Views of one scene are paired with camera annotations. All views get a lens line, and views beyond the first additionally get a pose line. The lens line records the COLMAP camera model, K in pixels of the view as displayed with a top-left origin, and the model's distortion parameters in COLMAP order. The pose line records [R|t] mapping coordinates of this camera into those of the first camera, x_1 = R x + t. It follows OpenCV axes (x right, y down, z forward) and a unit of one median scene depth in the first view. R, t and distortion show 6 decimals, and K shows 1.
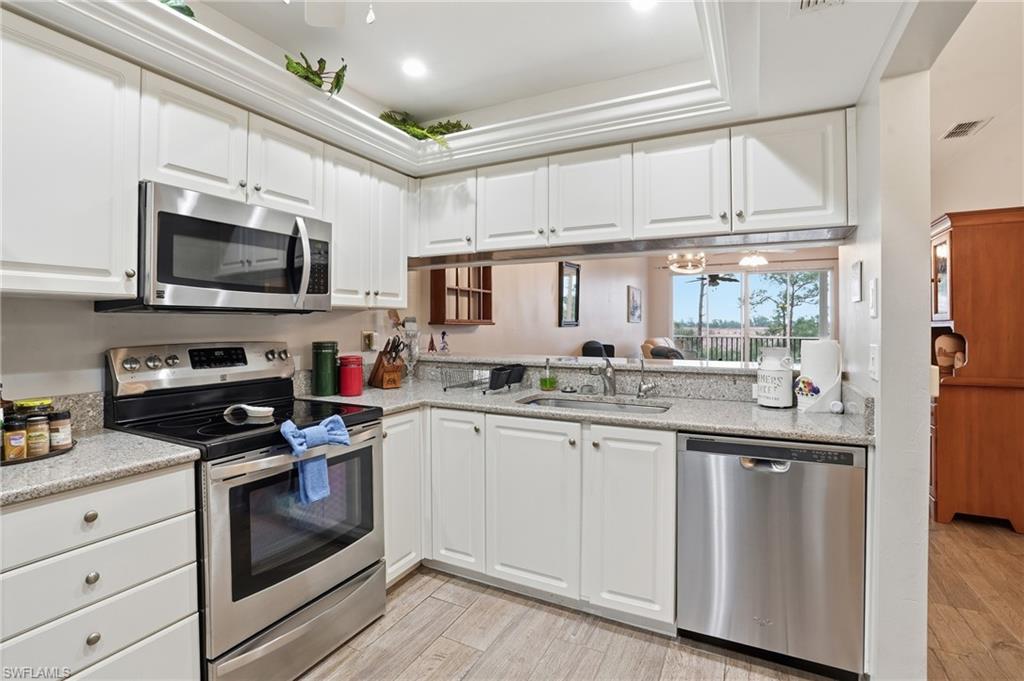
lens RADIAL K [[486.9, 0, 504.6], [0, 486.9, 328.2], [0, 0, 1]] dist [-0.029957, 0.001210]
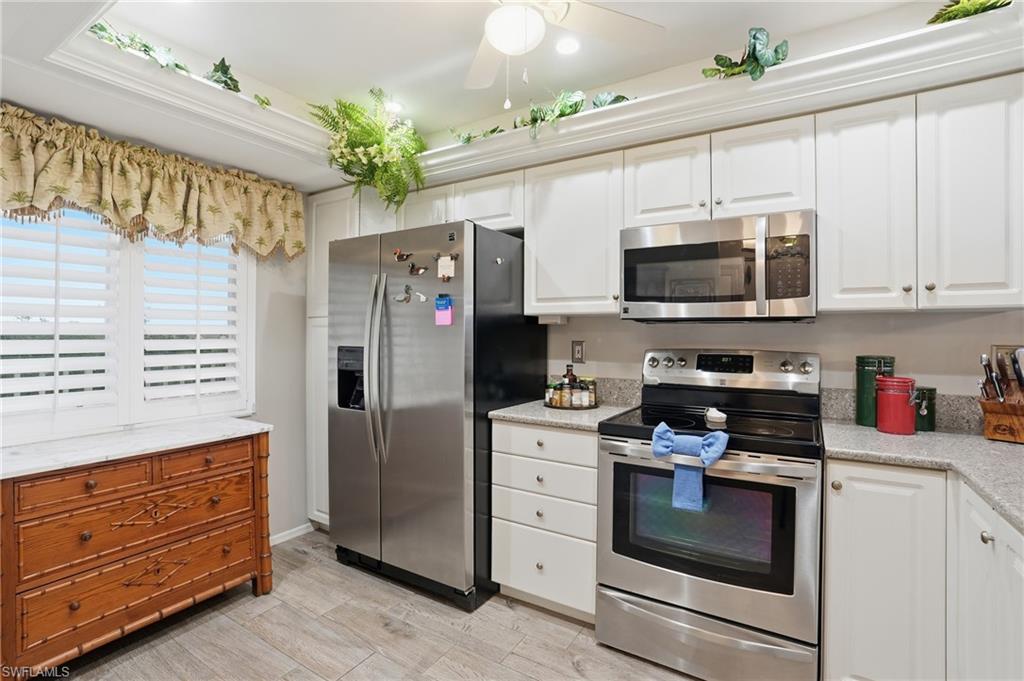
lens RADIAL K [[486.9, 0, 504.6], [0, 486.9, 328.2], [0, 0, 1]] dist [-0.029957, 0.001210]
pose [[-0.084088, -0.005213, -0.996445, 0.441373], [-0.011709, 0.999922, -0.004243, -0.006362], [0.996390, 0.011311, -0.084142, 0.492976]]
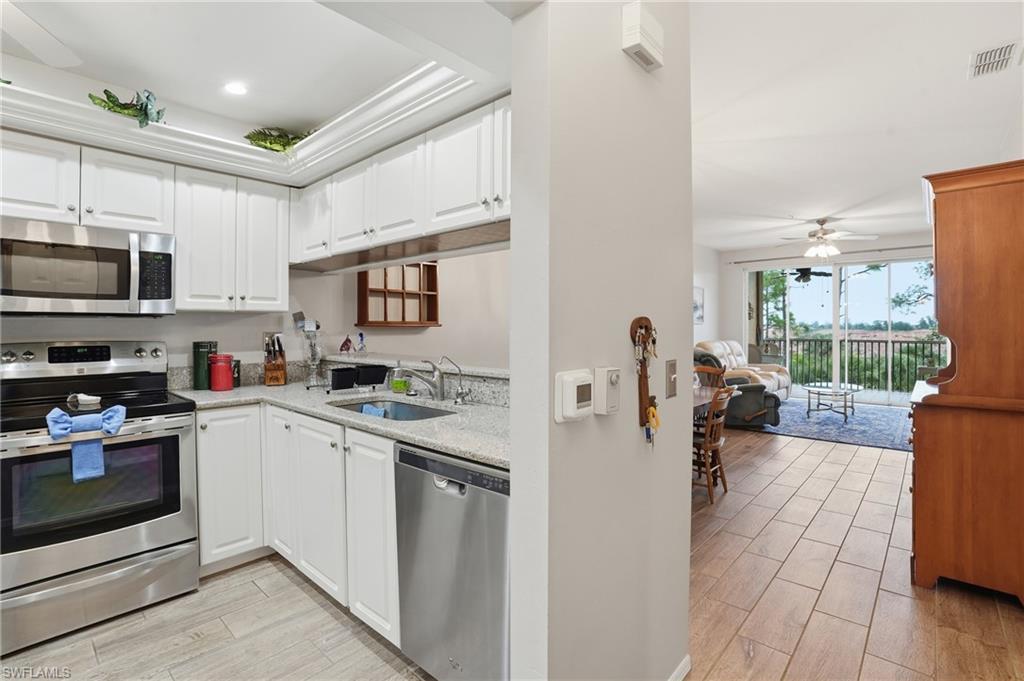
lens RADIAL K [[480.2, 0, 508.0], [0, 480.2, 331.4], [0, 0, 1]] dist [-0.038320, 0.008554]
pose [[0.964301, 0.000442, -0.264806, 0.607111], [0.000155, 0.999997, 0.002233, 0.001833], [0.264807, -0.002195, 0.964299, 0.134242]]
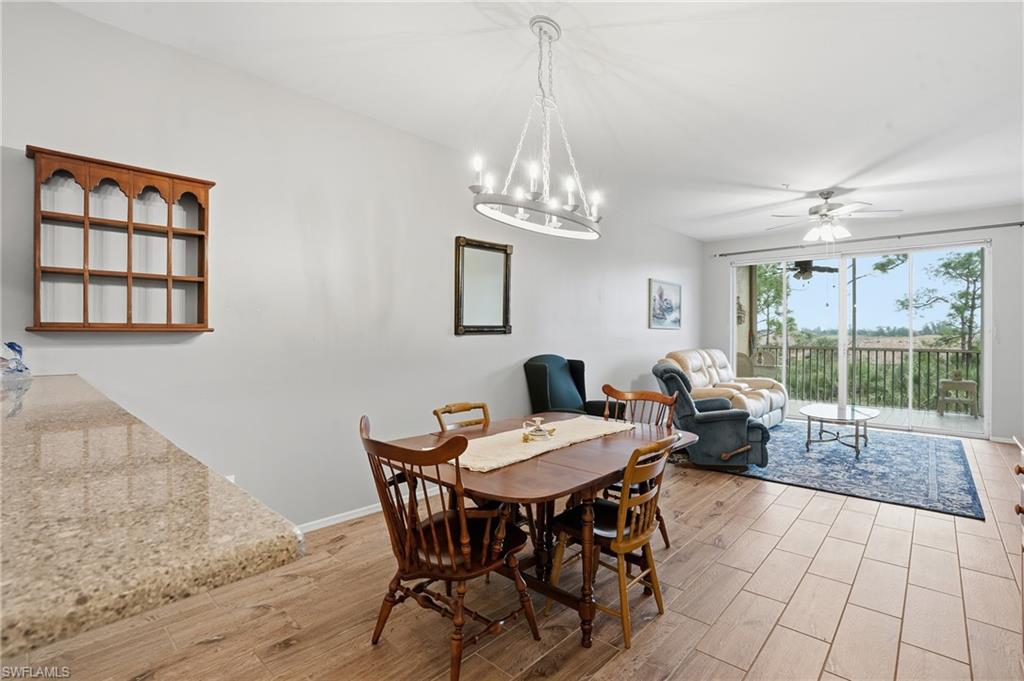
lens RADIAL K [[472.7, 0, 508.2], [0, 472.7, 337.0], [0, 0, 1]] dist [-0.029395, 0.000347]
pose [[0.961587, 0.002683, -0.274488, 0.833531], [-0.001785, 0.999992, 0.003522, -0.004099], [0.274495, -0.002897, 0.961584, 0.841428]]
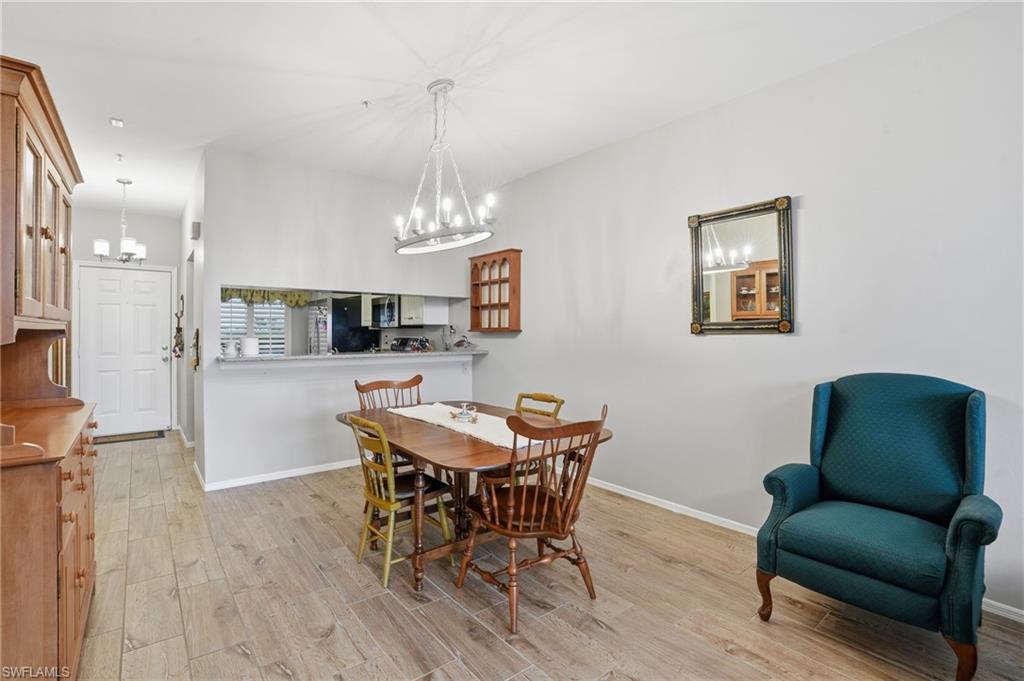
lens RADIAL K [[472.7, 0, 508.2], [0, 472.7, 337.0], [0, 0, 1]] dist [-0.029395, 0.000347]
pose [[-0.399582, 0.005813, -0.916679, 1.603427], [-0.006875, 0.999933, 0.009338, -0.005545], [0.916672, 0.010033, -0.399515, 2.290547]]
